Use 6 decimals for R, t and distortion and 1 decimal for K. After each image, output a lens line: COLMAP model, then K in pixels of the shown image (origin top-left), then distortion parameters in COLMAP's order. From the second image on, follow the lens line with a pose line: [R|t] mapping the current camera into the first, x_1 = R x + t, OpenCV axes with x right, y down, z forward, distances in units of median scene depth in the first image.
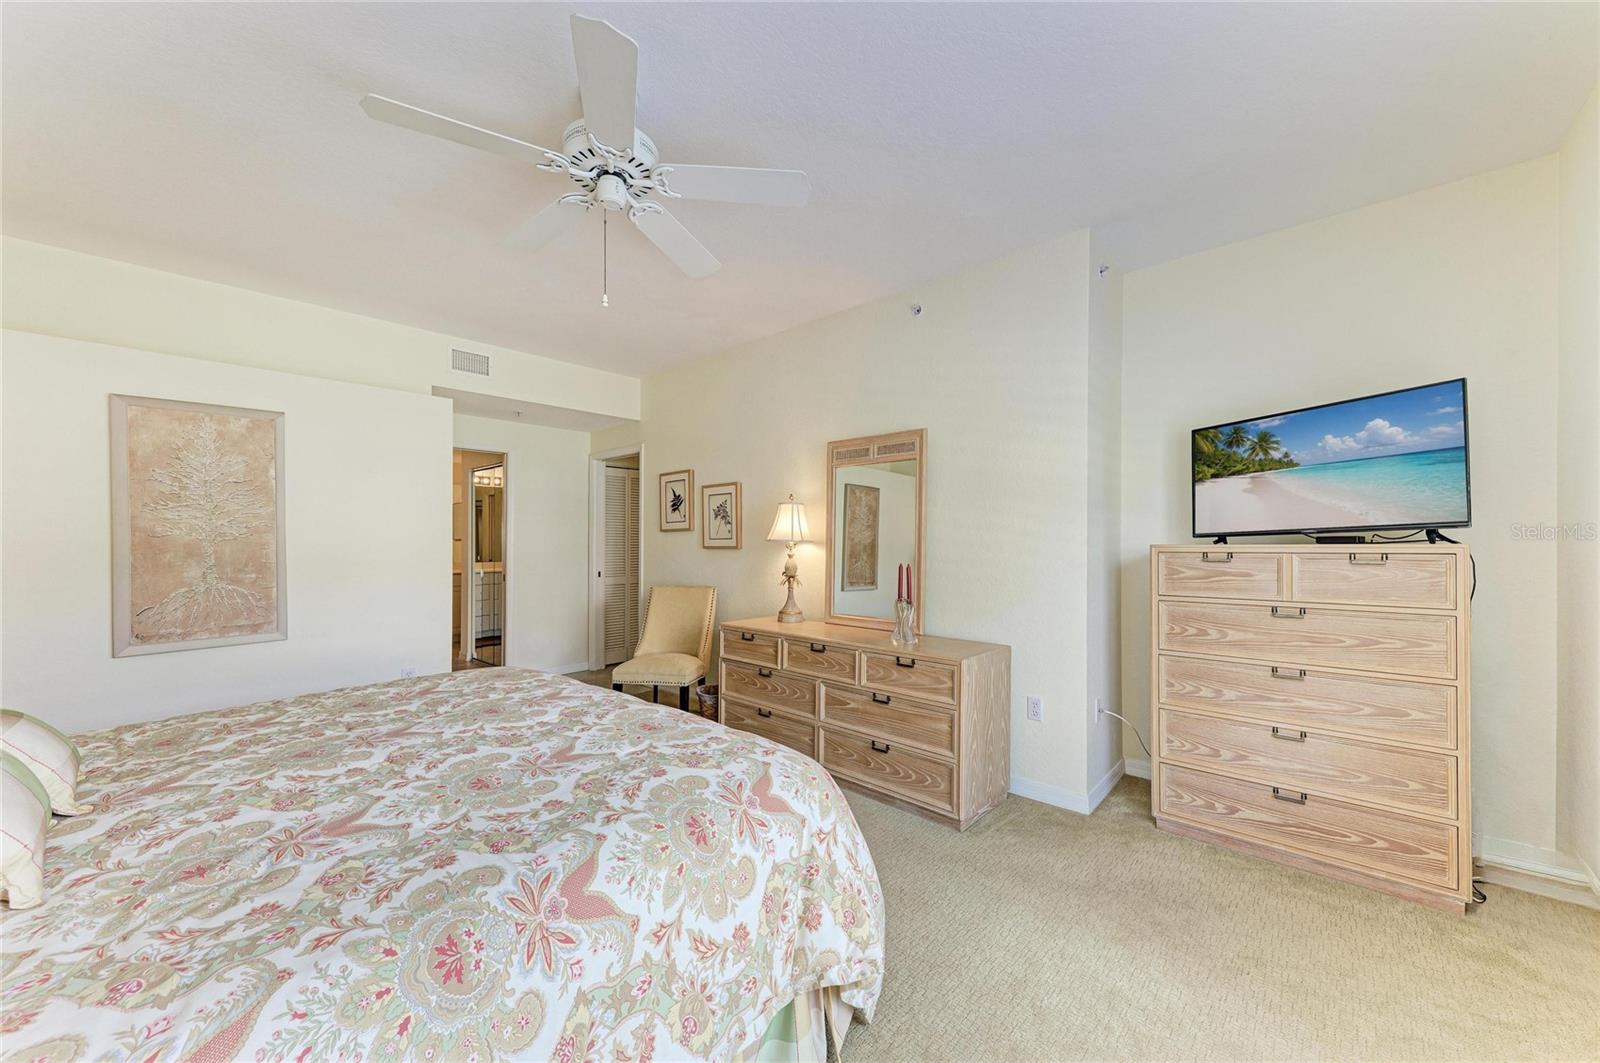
lens RADIAL K [[594.8, 0, 803.2], [0, 594.8, 538.1], [0, 0, 1]] dist [0.015217, -0.003680]
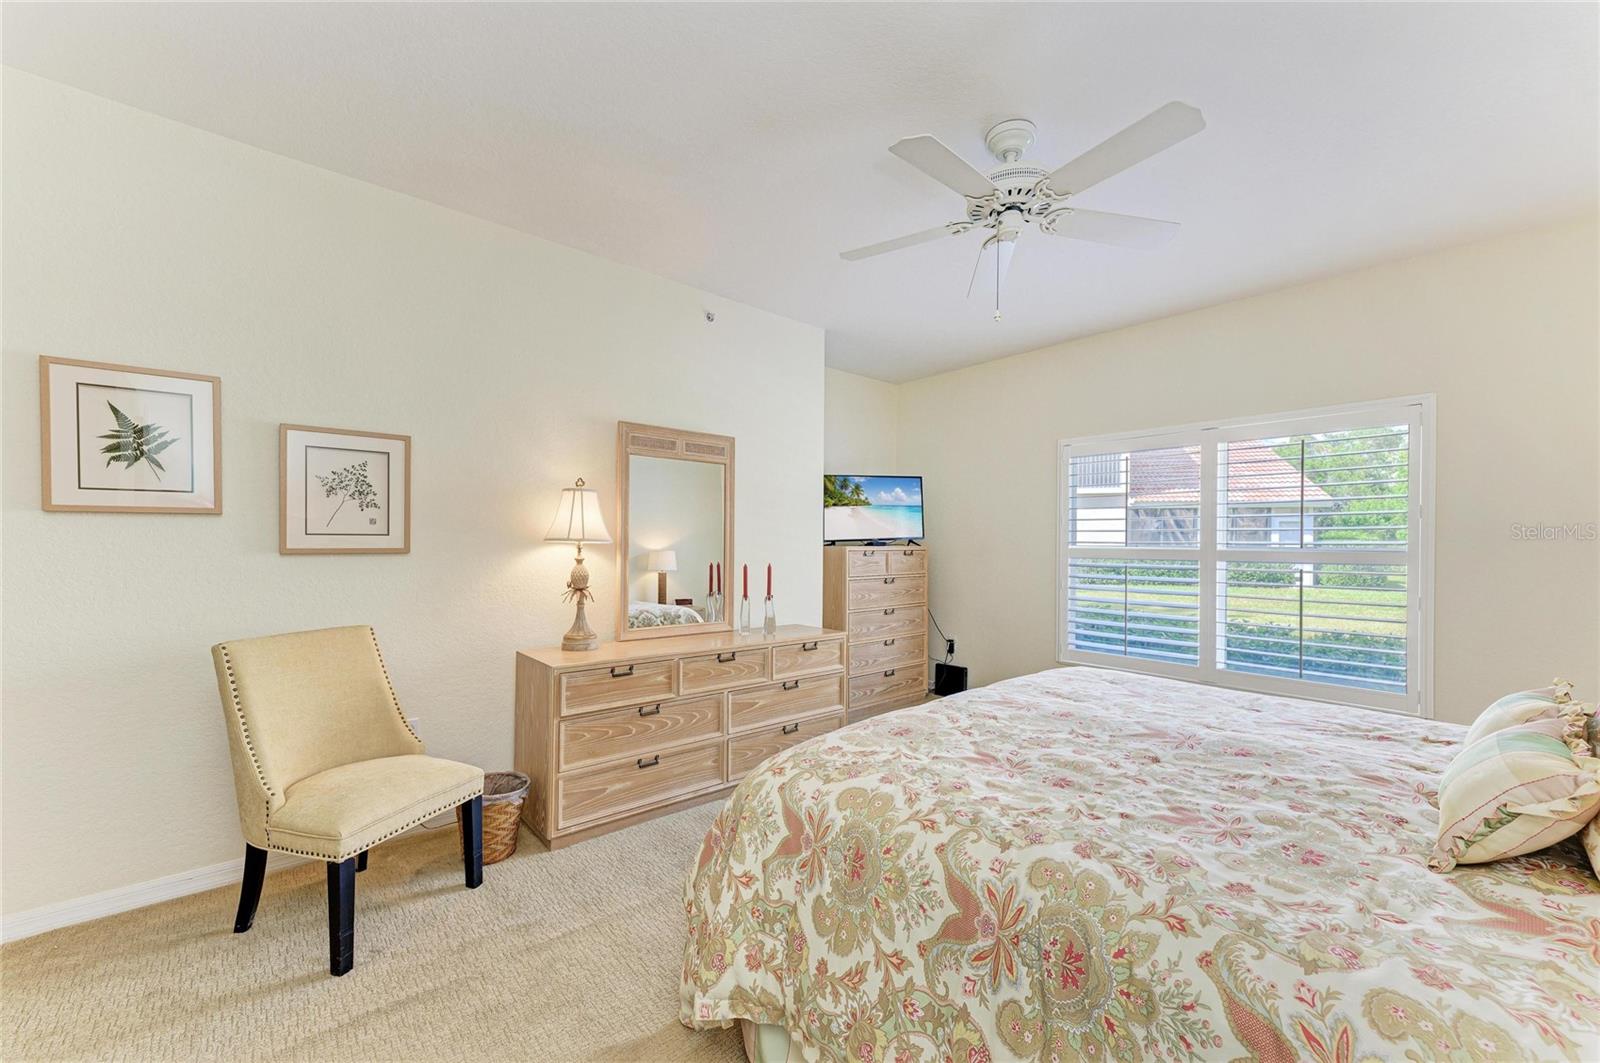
lens RADIAL K [[627.1, 0, 810.9], [0, 627.1, 547.7], [0, 0, 1]] dist [0.018758, -0.004832]
pose [[0.113685, -0.003052, 0.993512, -0.979293], [-0.013378, 0.999900, 0.004602, 0.007505], [-0.993427, -0.013815, 0.113632, 0.795814]]
